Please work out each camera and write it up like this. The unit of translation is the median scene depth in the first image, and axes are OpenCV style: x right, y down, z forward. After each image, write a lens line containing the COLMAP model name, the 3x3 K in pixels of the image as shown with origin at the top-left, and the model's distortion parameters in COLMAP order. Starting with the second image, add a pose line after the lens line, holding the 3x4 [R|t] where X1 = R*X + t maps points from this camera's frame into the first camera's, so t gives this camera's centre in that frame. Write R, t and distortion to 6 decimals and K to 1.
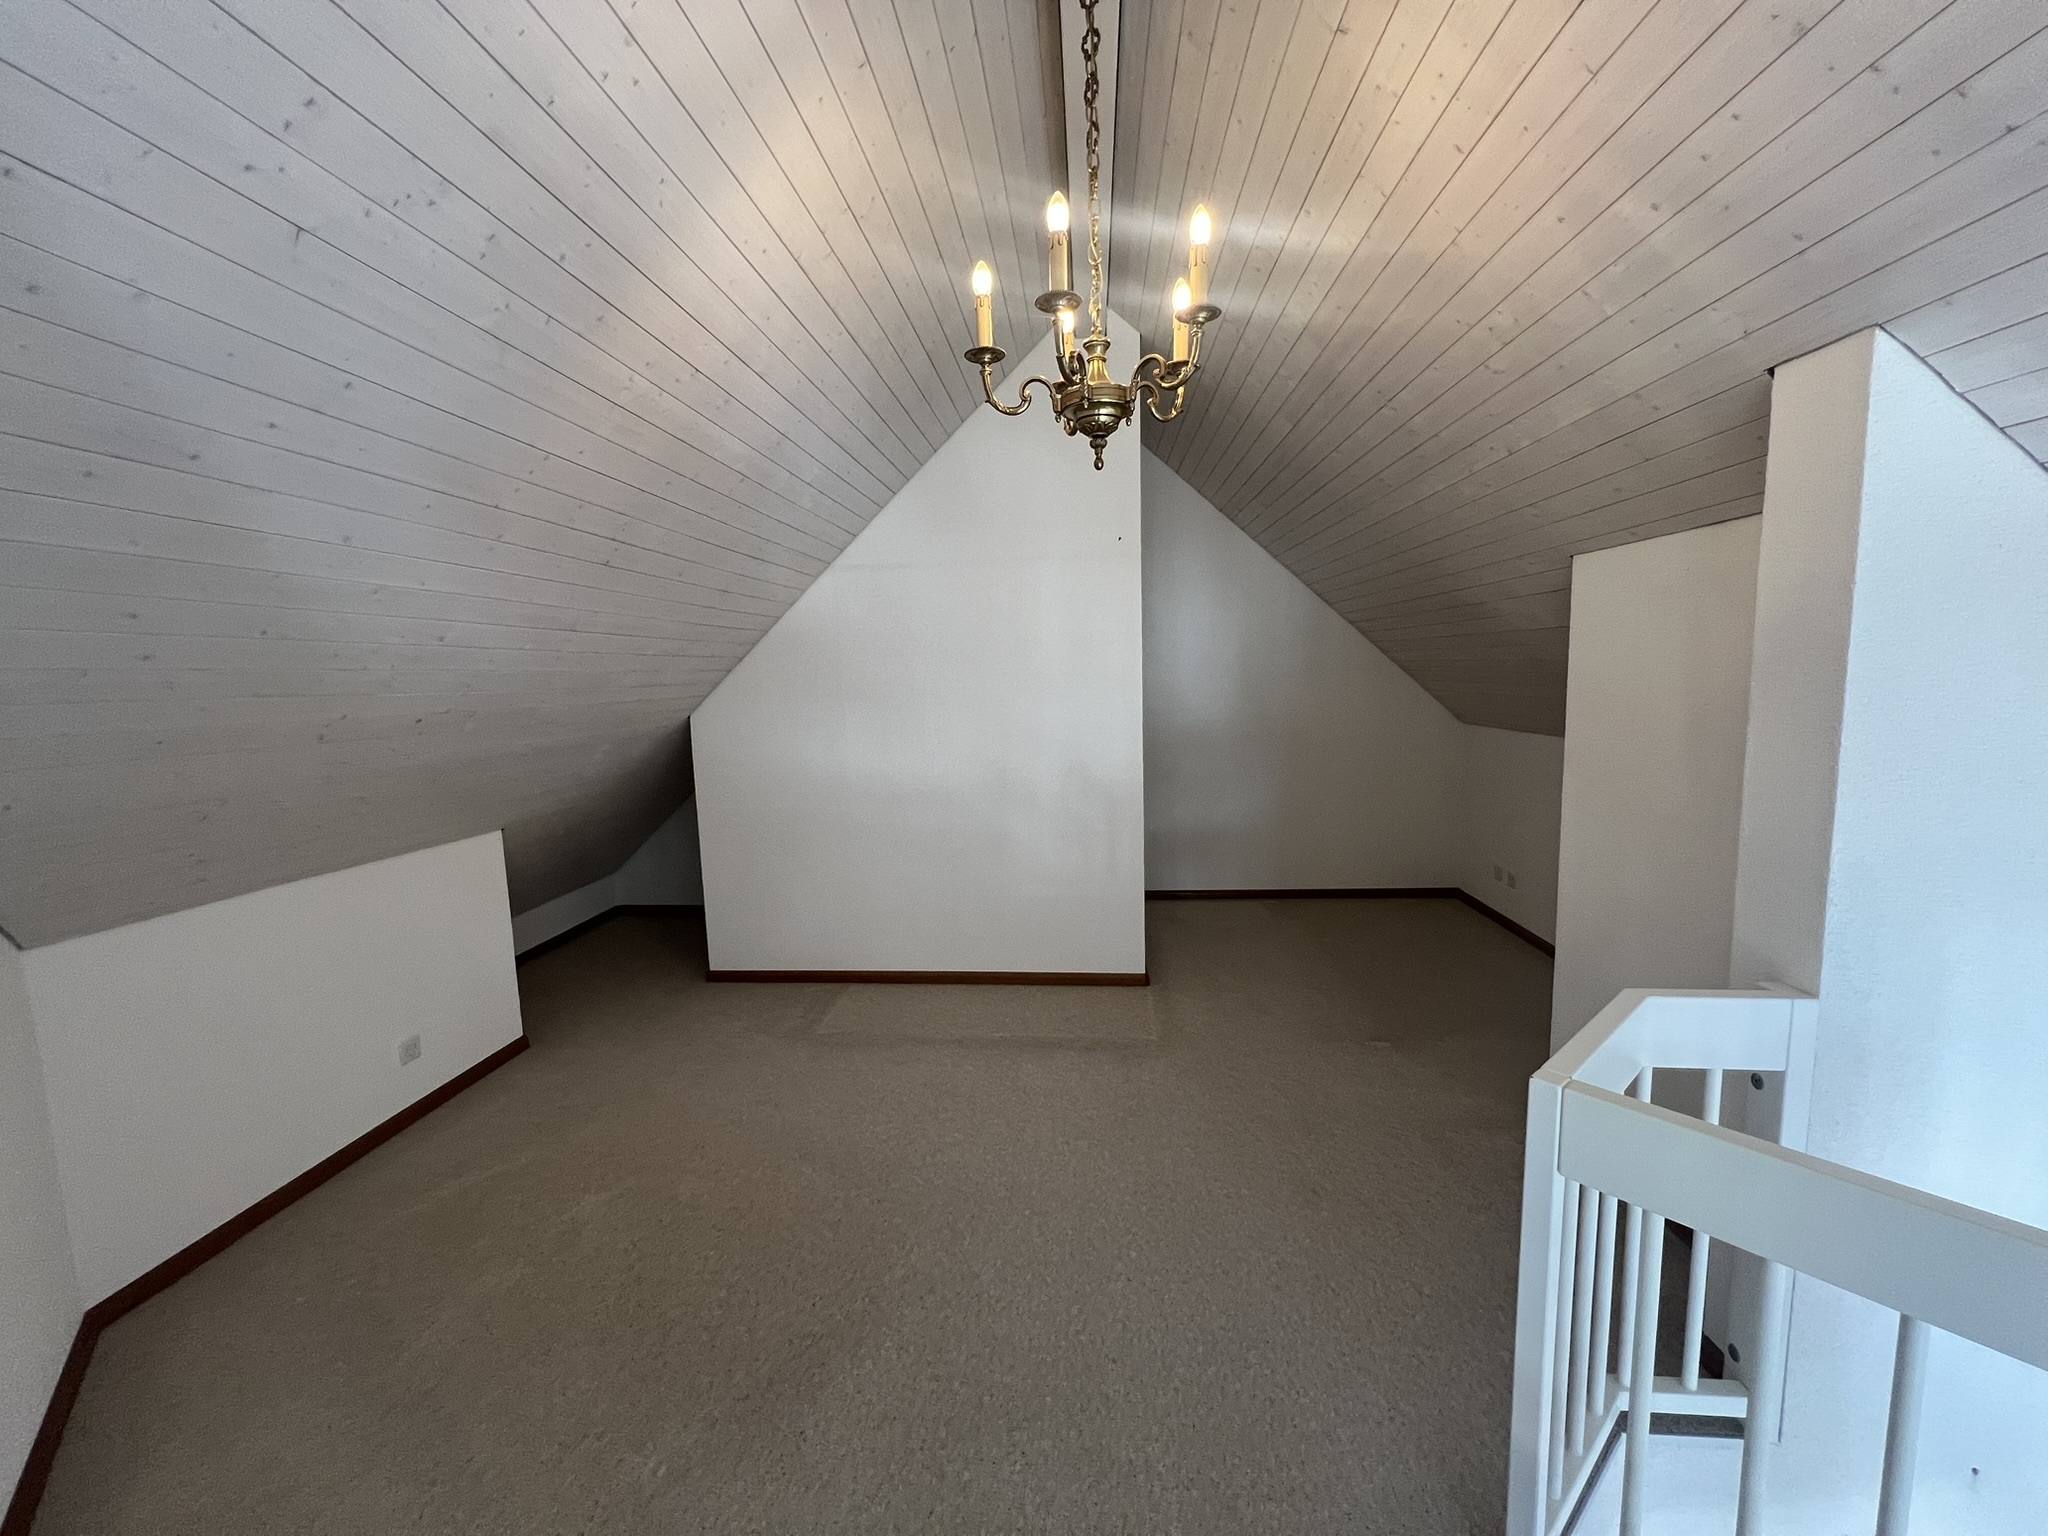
lens RADIAL K [[819.9, 0, 1019.9], [0, 819.9, 767.5], [0, 0, 1]] dist [-0.001679, 0.000794]
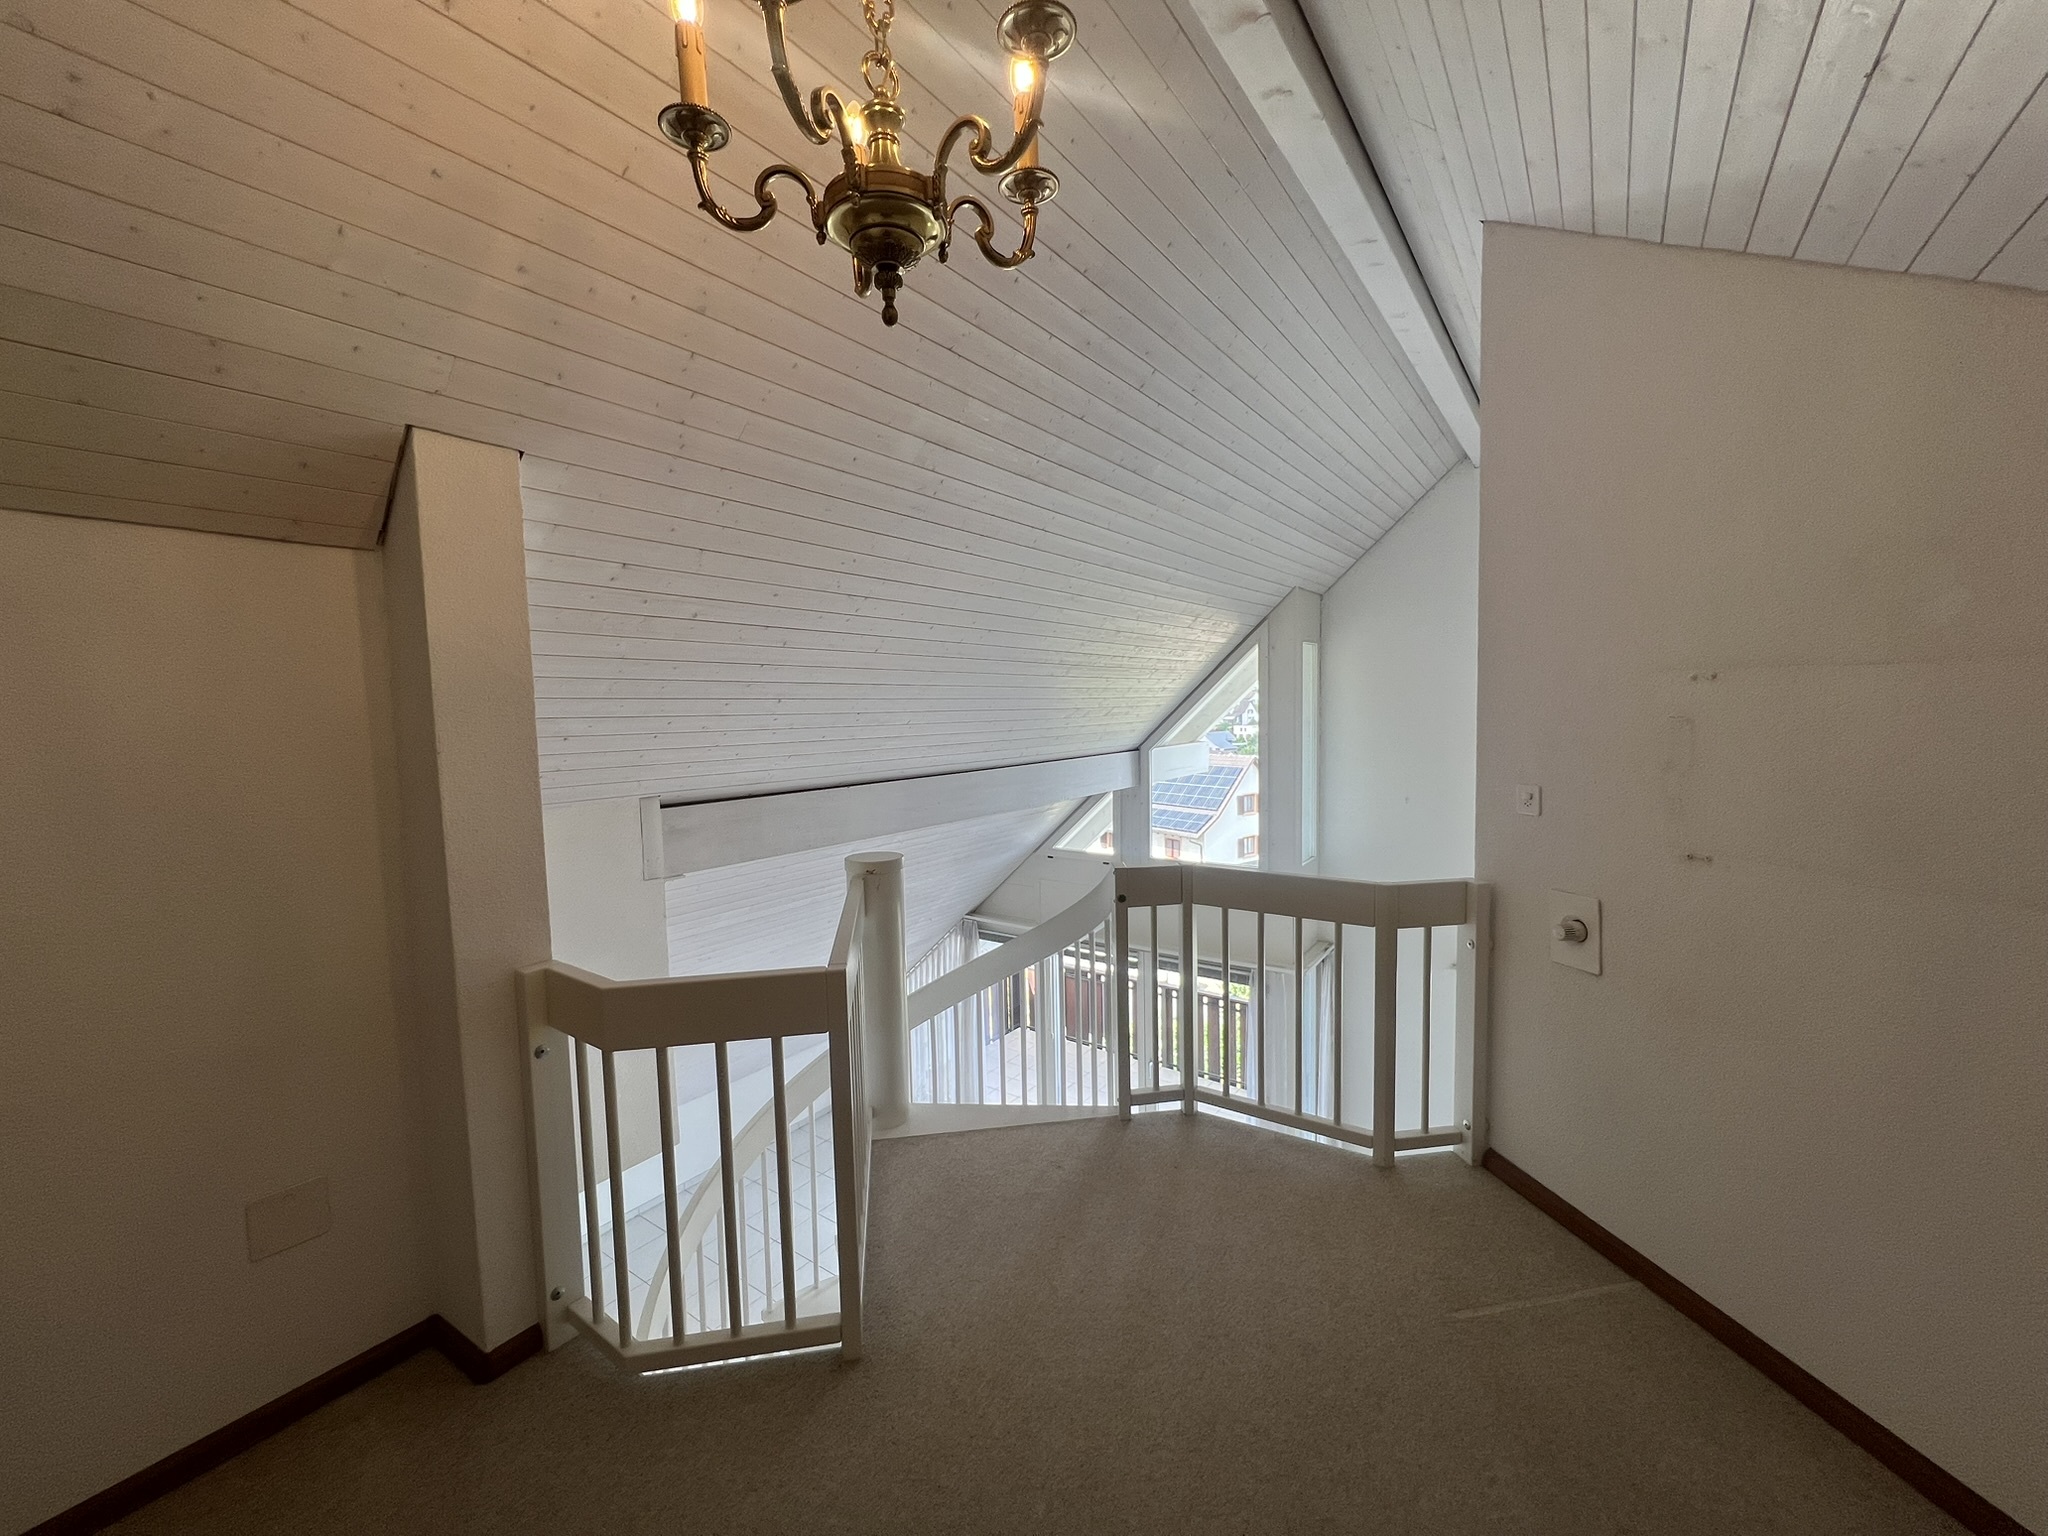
lens RADIAL K [[819.9, 0, 1019.9], [0, 819.9, 767.5], [0, 0, 1]] dist [-0.001679, 0.000794]
pose [[-0.857969, 0.010486, 0.513595, -0.292311], [0.109060, 0.980718, 0.162164, -0.131937], [-0.501991, 0.195145, -0.842569, 1.518341]]
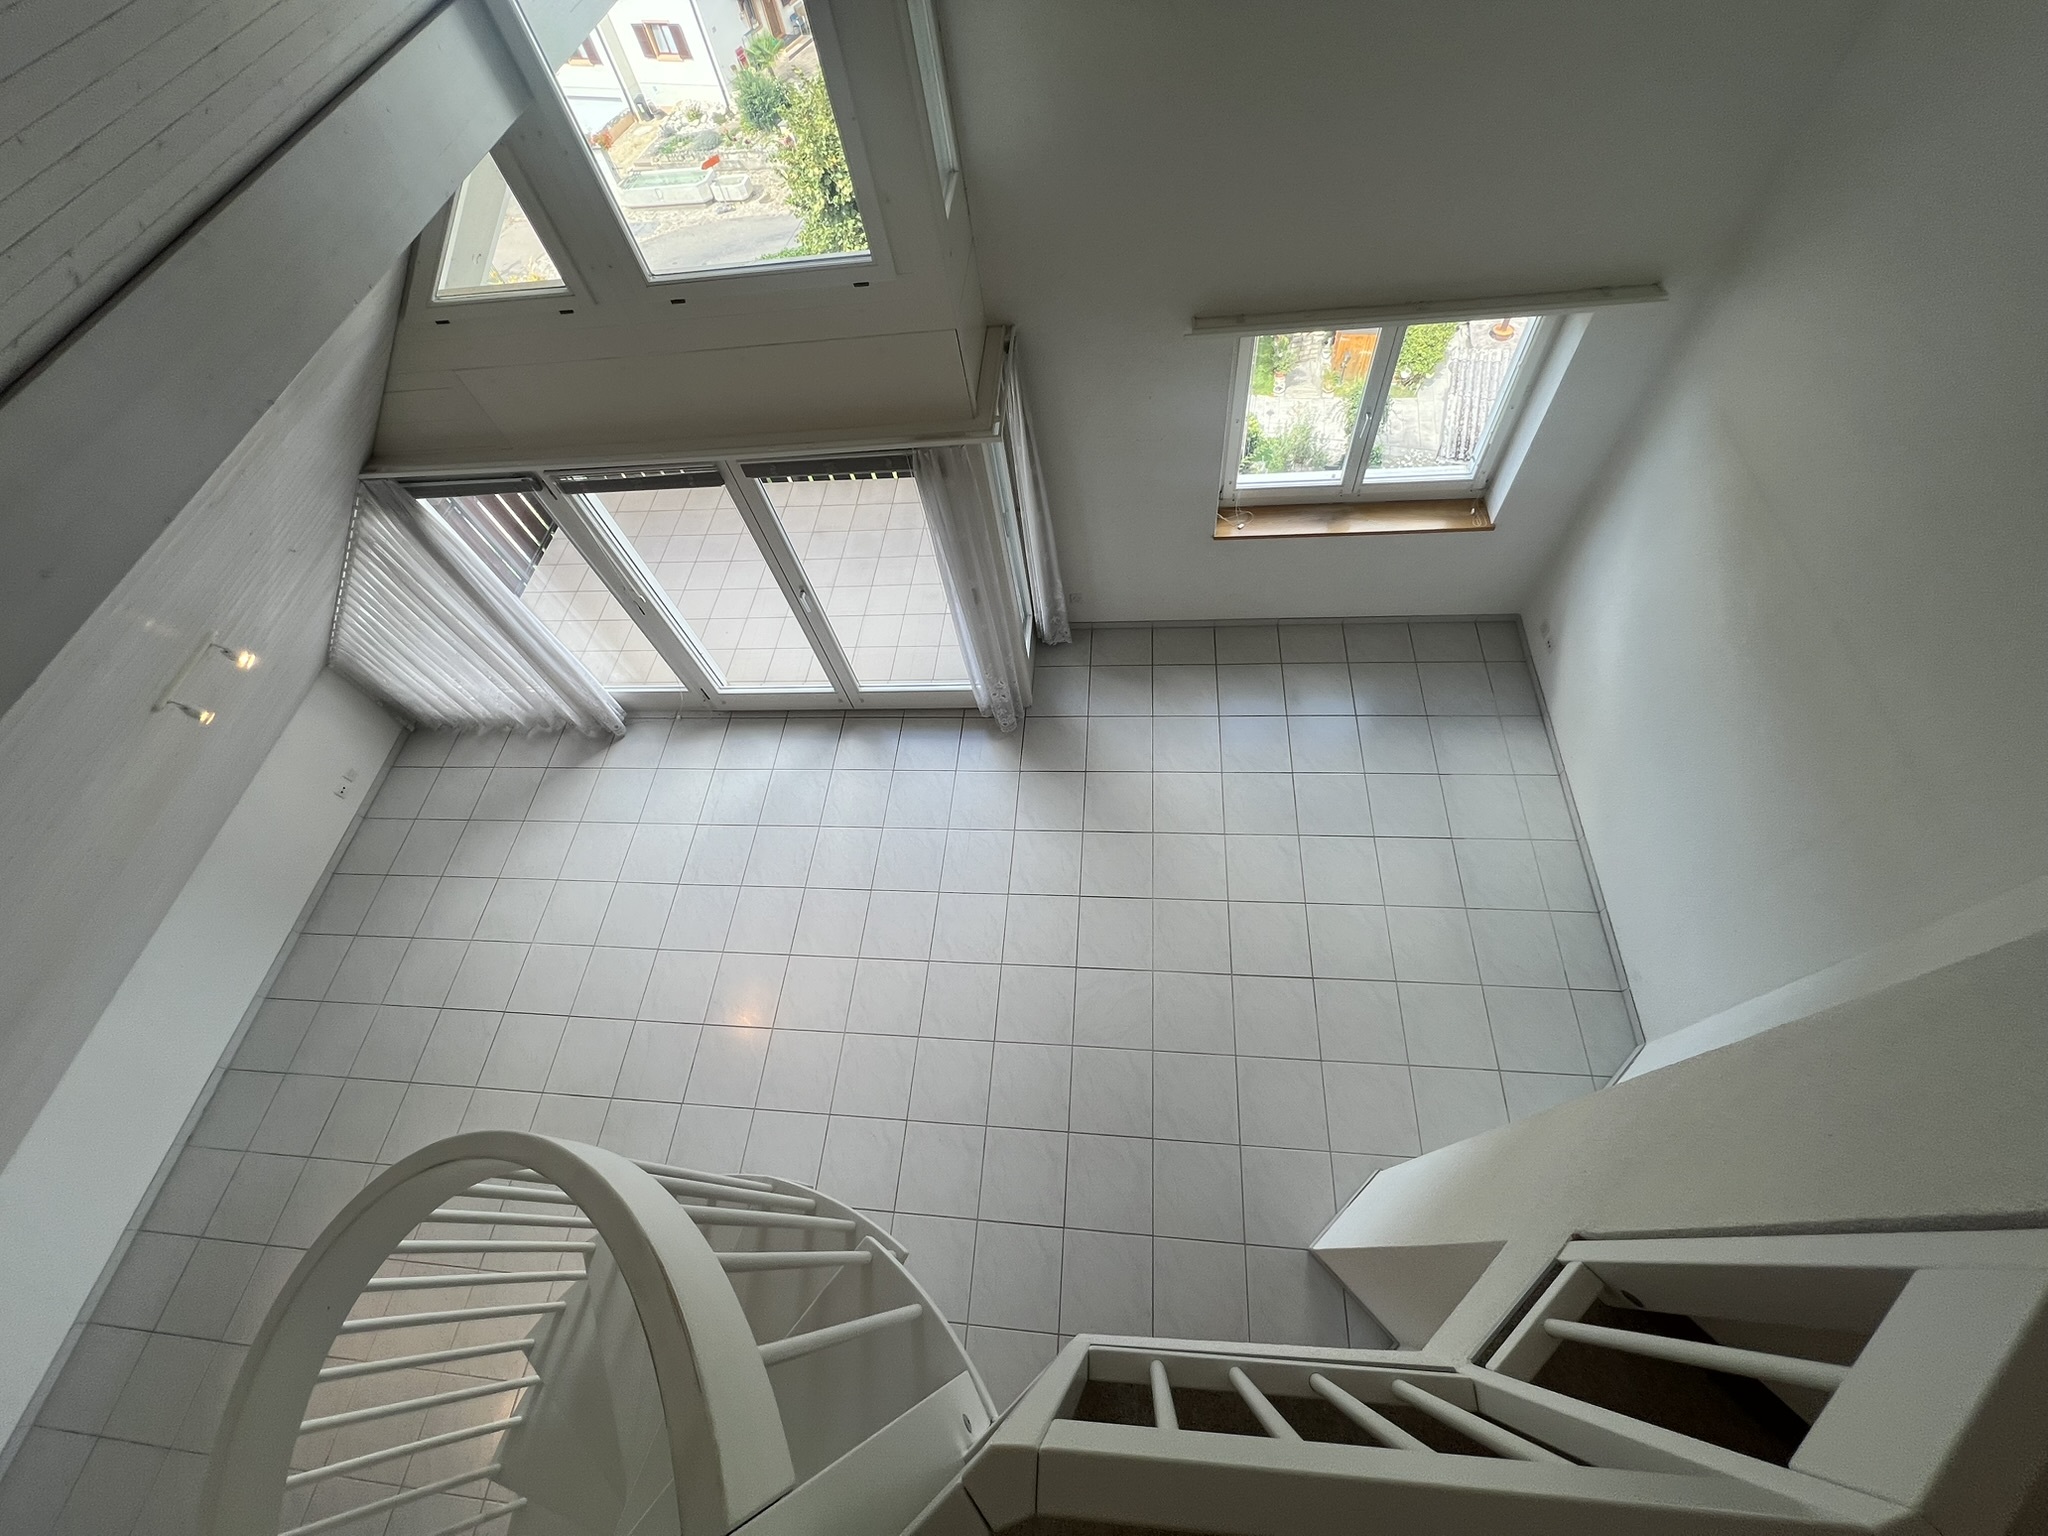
lens RADIAL K [[819.9, 0, 1019.9], [0, 819.9, 767.5], [0, 0, 1]] dist [-0.001679, 0.000794]
pose [[-0.988305, 0.078304, 0.130851, 0.207069], [0.151451, 0.403947, 0.902158, -0.110419], [0.017785, 0.911425, -0.411082, -0.255017]]
